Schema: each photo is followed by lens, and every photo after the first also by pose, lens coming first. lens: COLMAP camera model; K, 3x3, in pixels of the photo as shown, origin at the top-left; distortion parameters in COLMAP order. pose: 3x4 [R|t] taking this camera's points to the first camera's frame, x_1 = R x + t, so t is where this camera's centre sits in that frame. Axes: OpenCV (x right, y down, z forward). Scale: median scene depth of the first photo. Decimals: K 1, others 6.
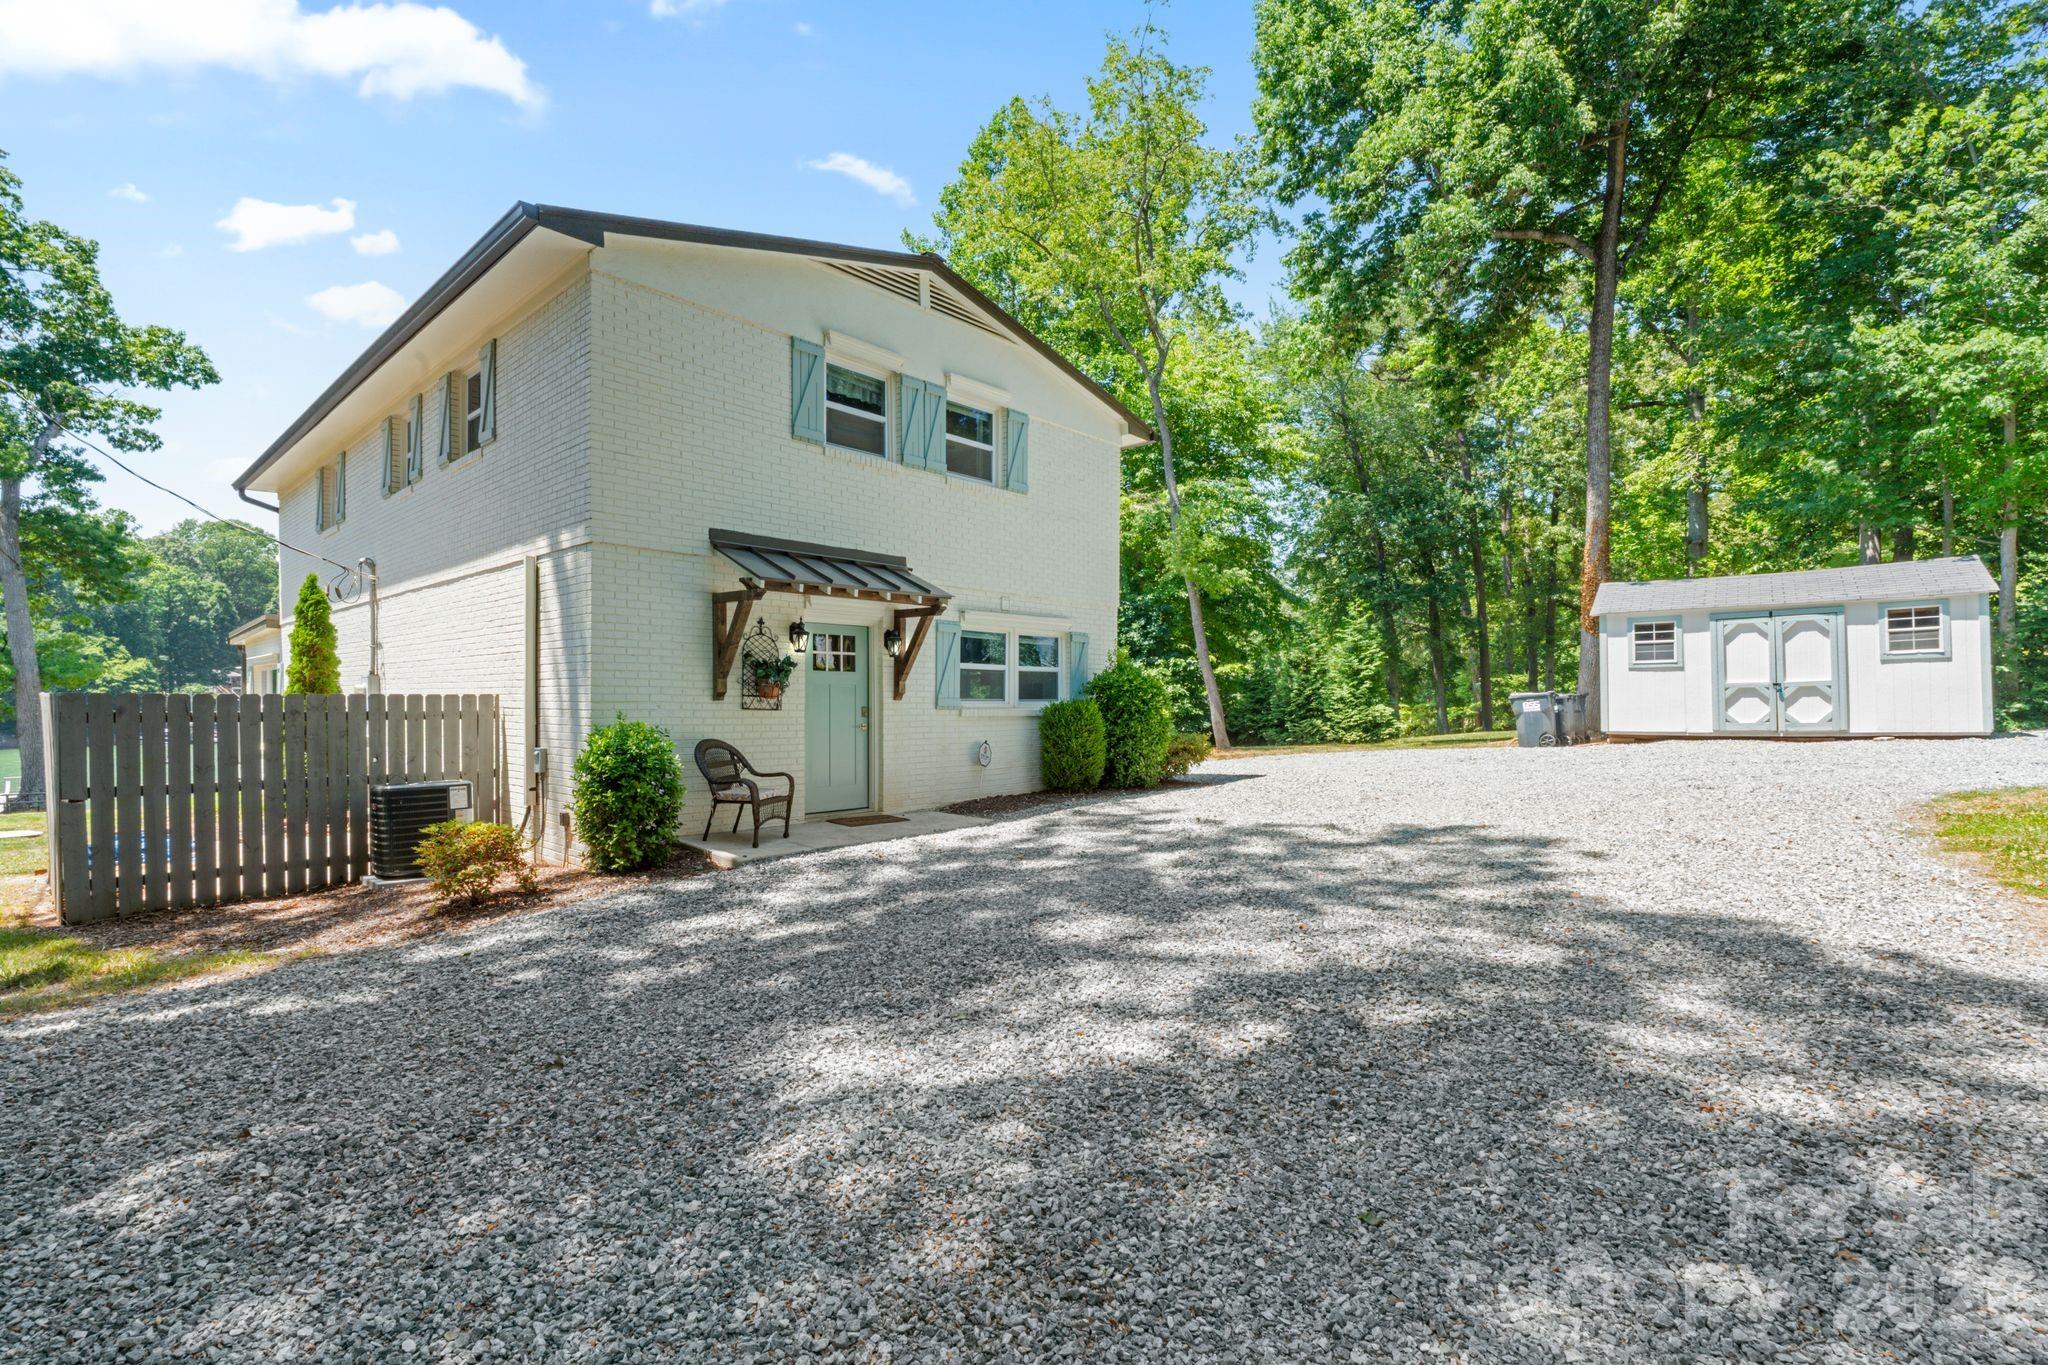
lens RADIAL K [[918.1, 0, 1024.0], [0, 918.1, 682.5], [0, 0, 1]] dist [-0.011826, 0.000040]
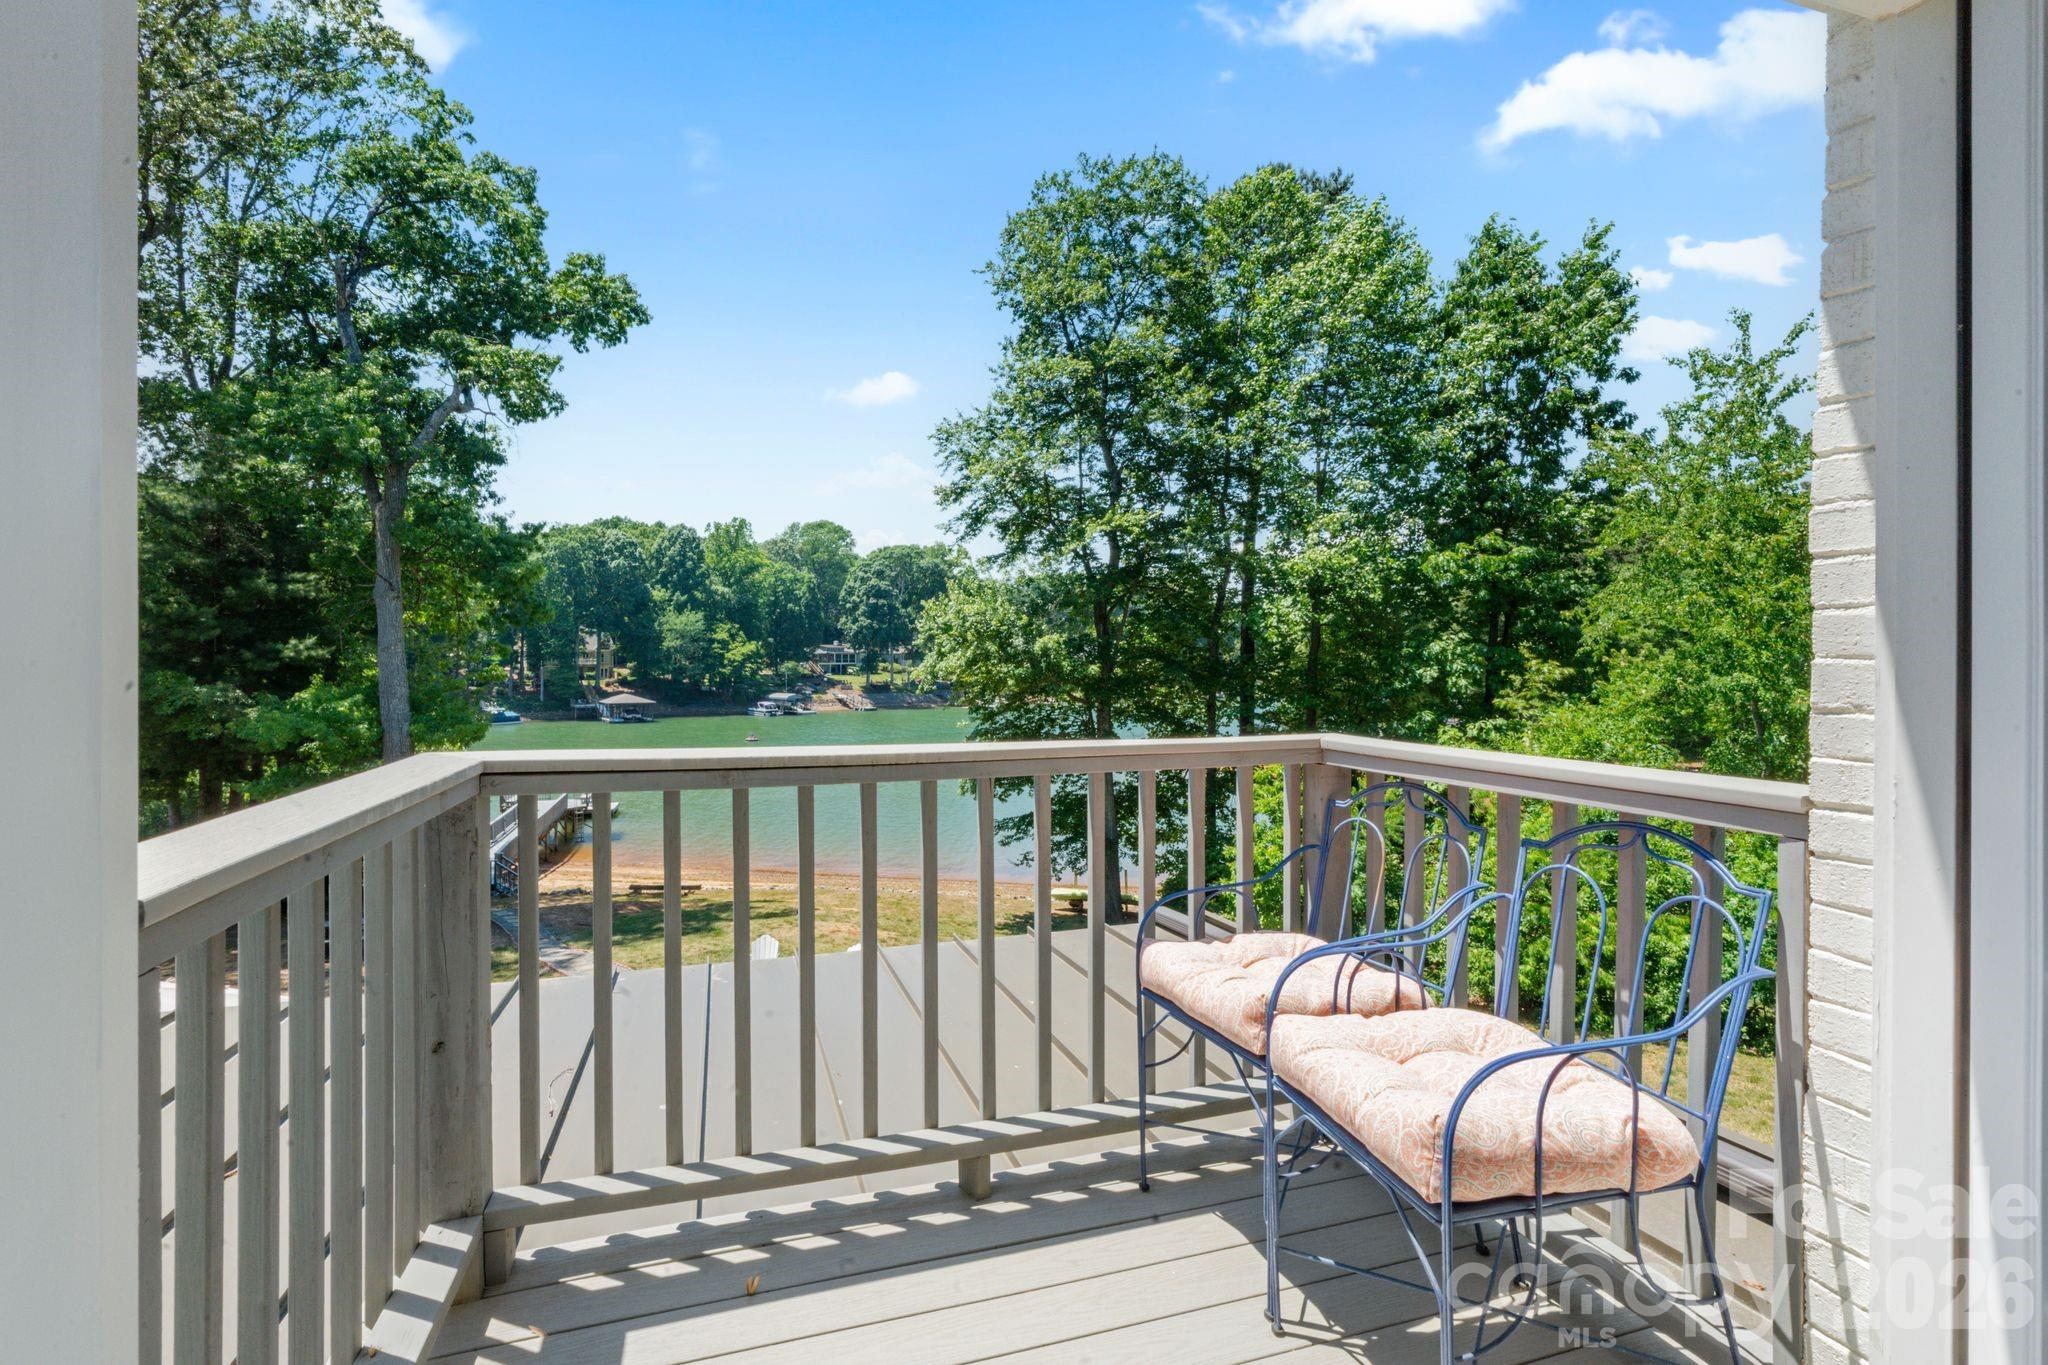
lens RADIAL K [[918.1, 0, 1024.0], [0, 918.1, 682.5], [0, 0, 1]] dist [-0.011826, 0.000040]
pose [[0.866804, 0.014487, -0.498438, -0.065731], [0.004705, 0.999296, 0.037226, -0.016506], [0.498627, -0.034613, 0.866126, 0.136979]]
